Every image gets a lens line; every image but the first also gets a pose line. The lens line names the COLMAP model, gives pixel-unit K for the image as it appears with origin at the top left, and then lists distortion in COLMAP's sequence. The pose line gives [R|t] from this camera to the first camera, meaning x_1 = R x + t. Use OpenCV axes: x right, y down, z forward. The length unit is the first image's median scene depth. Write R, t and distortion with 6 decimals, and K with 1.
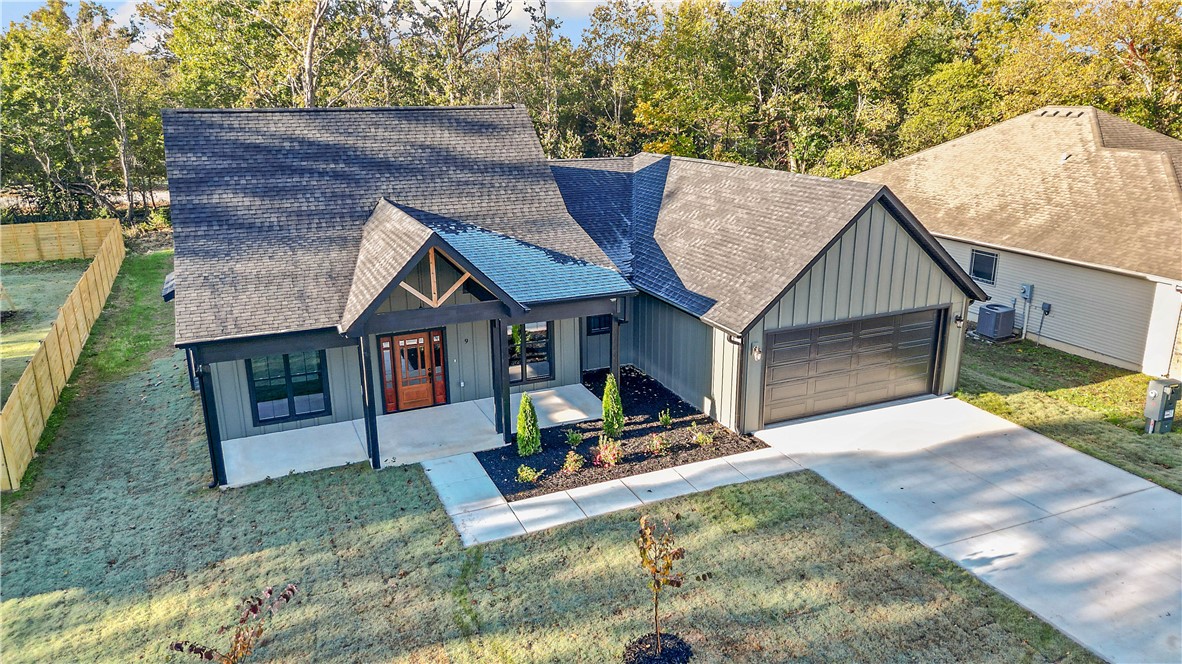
lens RADIAL K [[828.1, 0, 593.1], [0, 828.1, 327.3], [0, 0, 1]] dist [0.027570, -0.011625]
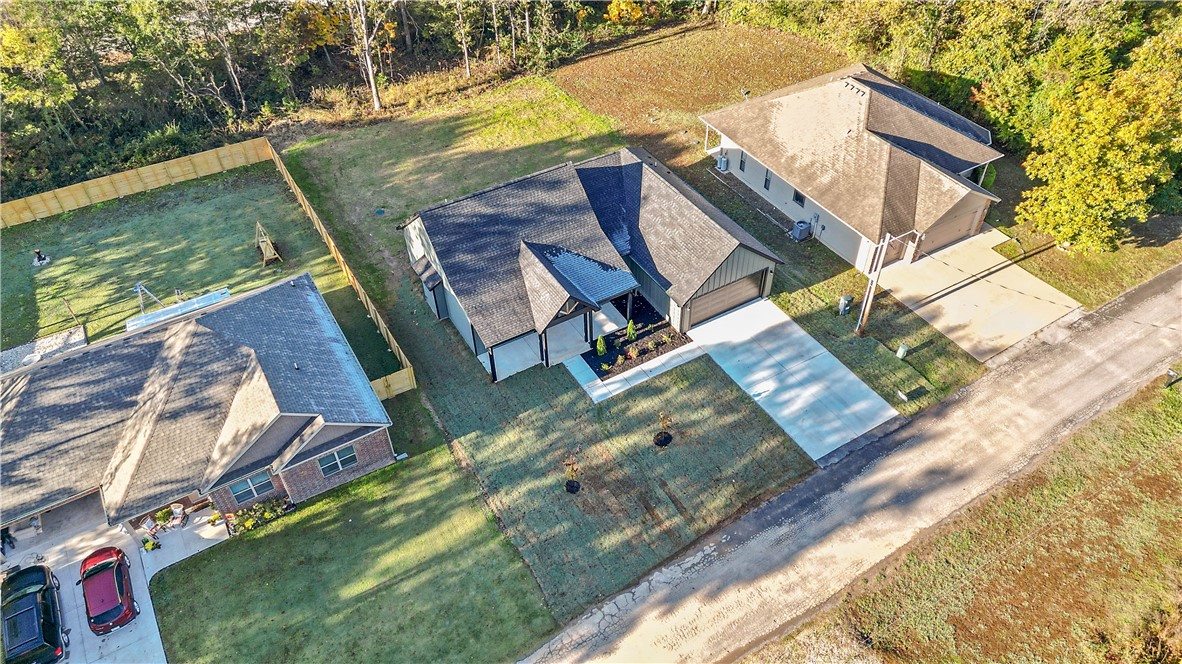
lens RADIAL K [[828.1, 0, 590.2], [0, 828.1, 334.3], [0, 0, 1]] dist [0.027570, -0.011625]
pose [[0.992943, -0.089701, 0.077572, -0.313683], [0.044008, 0.886124, 0.461355, -1.115957], [-0.110123, -0.454685, 0.883818, -1.282821]]
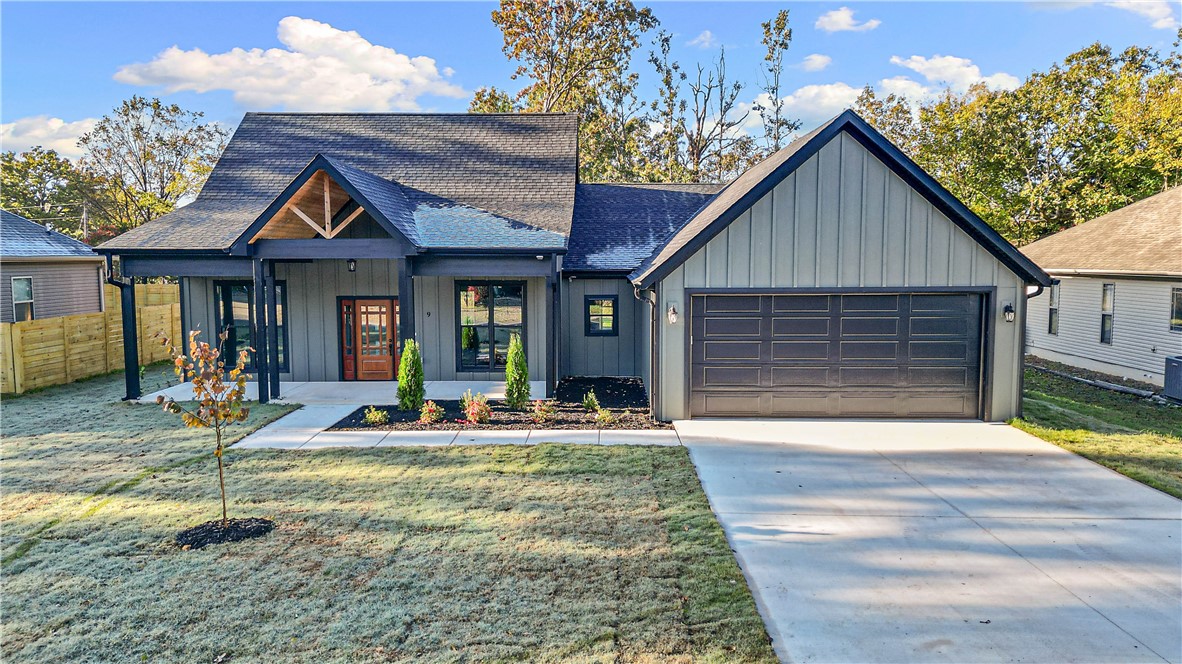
lens RADIAL K [[828.1, 0, 596.6], [0, 828.1, 331.8], [0, 0, 1]] dist [0.027570, -0.011625]
pose [[0.910132, 0.042273, -0.412157, 0.478541], [-0.122044, 0.977998, -0.169191, 0.199967], [0.395936, 0.204287, 0.895266, 0.260670]]
